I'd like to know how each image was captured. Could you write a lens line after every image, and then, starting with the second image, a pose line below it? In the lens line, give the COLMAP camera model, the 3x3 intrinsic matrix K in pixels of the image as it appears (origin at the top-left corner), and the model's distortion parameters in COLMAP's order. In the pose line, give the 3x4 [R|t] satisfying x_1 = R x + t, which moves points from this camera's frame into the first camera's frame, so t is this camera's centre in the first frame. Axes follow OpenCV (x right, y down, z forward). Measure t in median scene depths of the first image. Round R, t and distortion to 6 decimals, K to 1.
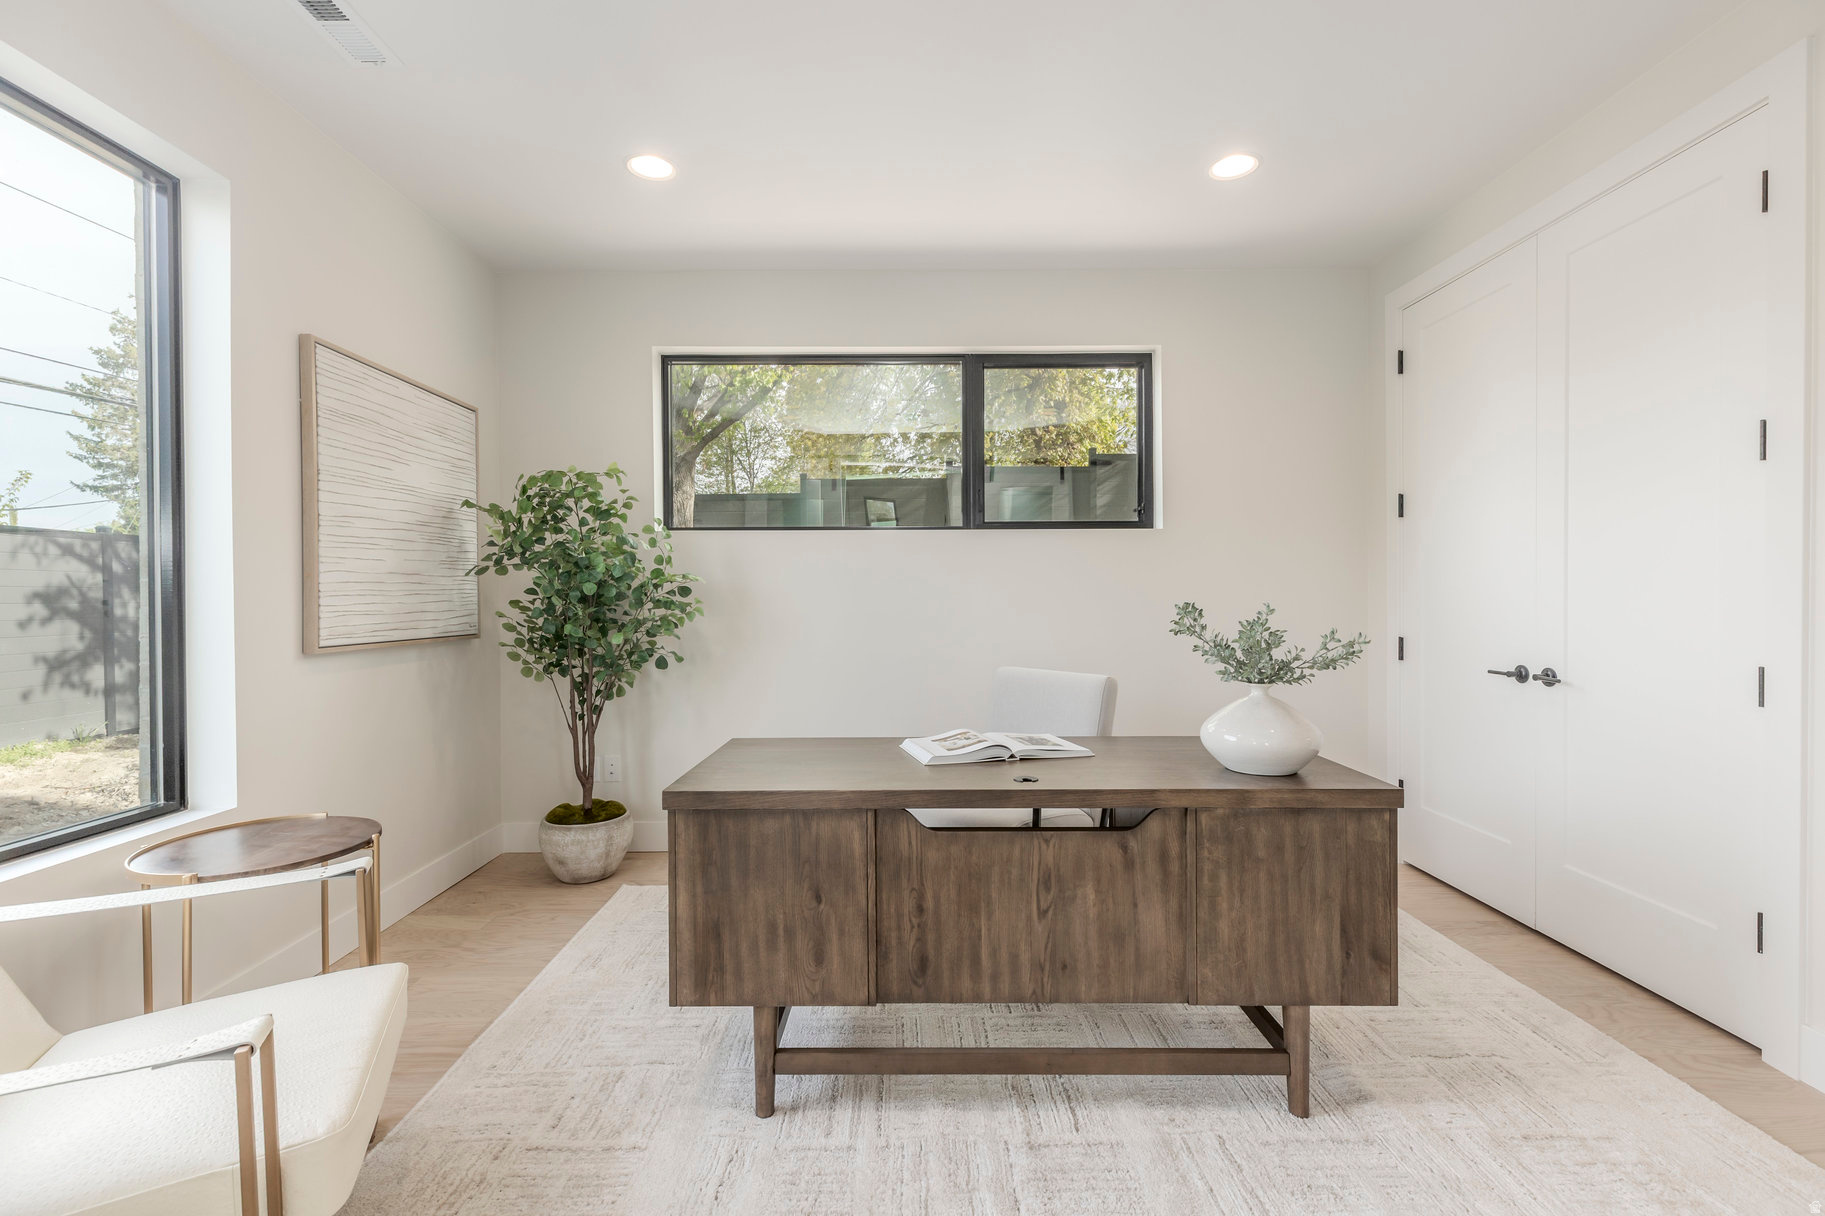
lens RADIAL K [[829.2, 0, 918.4], [0, 829.2, 603.9], [0, 0, 1]] dist [0.005801, 0.001126]
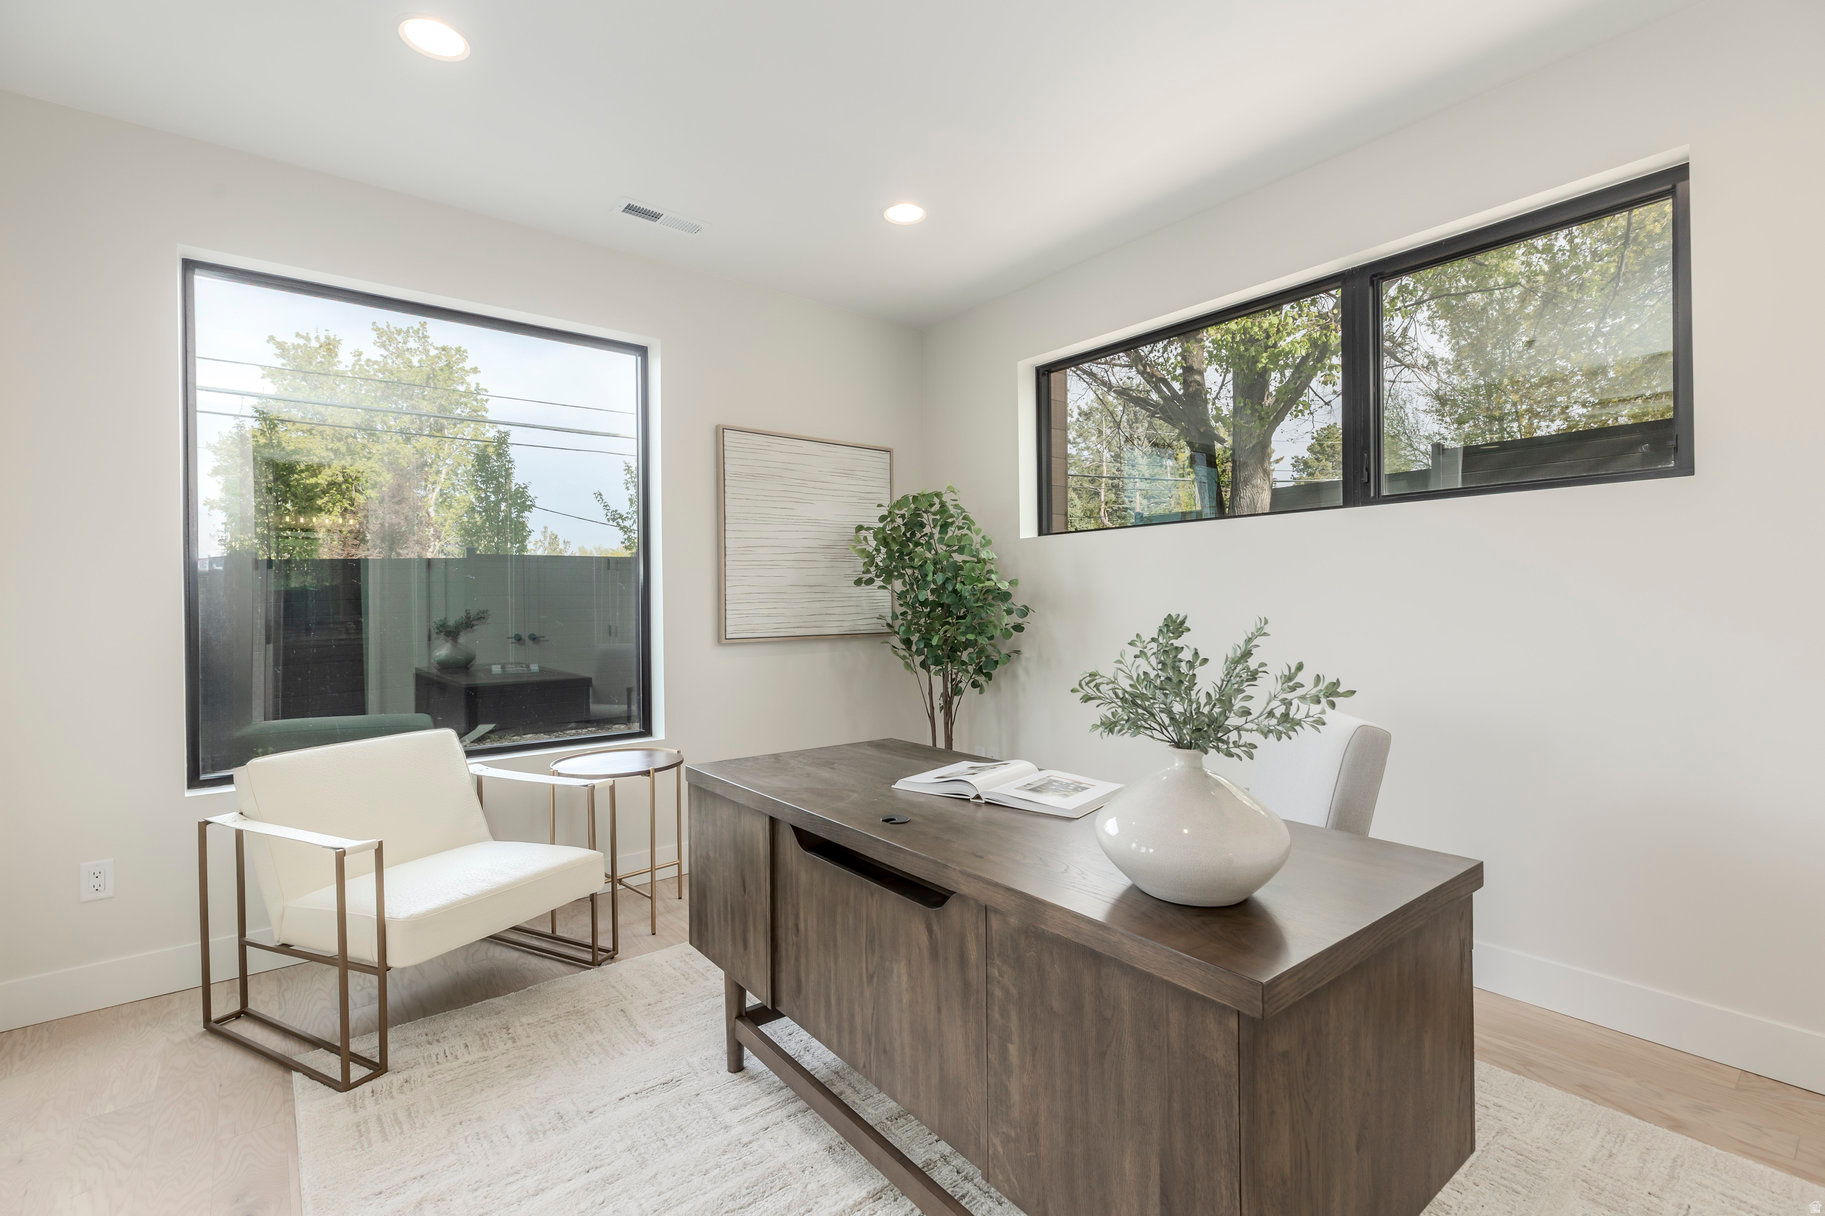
lens RADIAL K [[829.2, 0, 917.4], [0, 829.2, 604.9], [0, 0, 1]] dist [0.005801, 0.001126]
pose [[0.613492, 0.001181, -0.789700, 0.853724], [0.000200, 0.999999, 0.001651, -0.012096], [0.789701, -0.001171, 0.613491, 0.514035]]
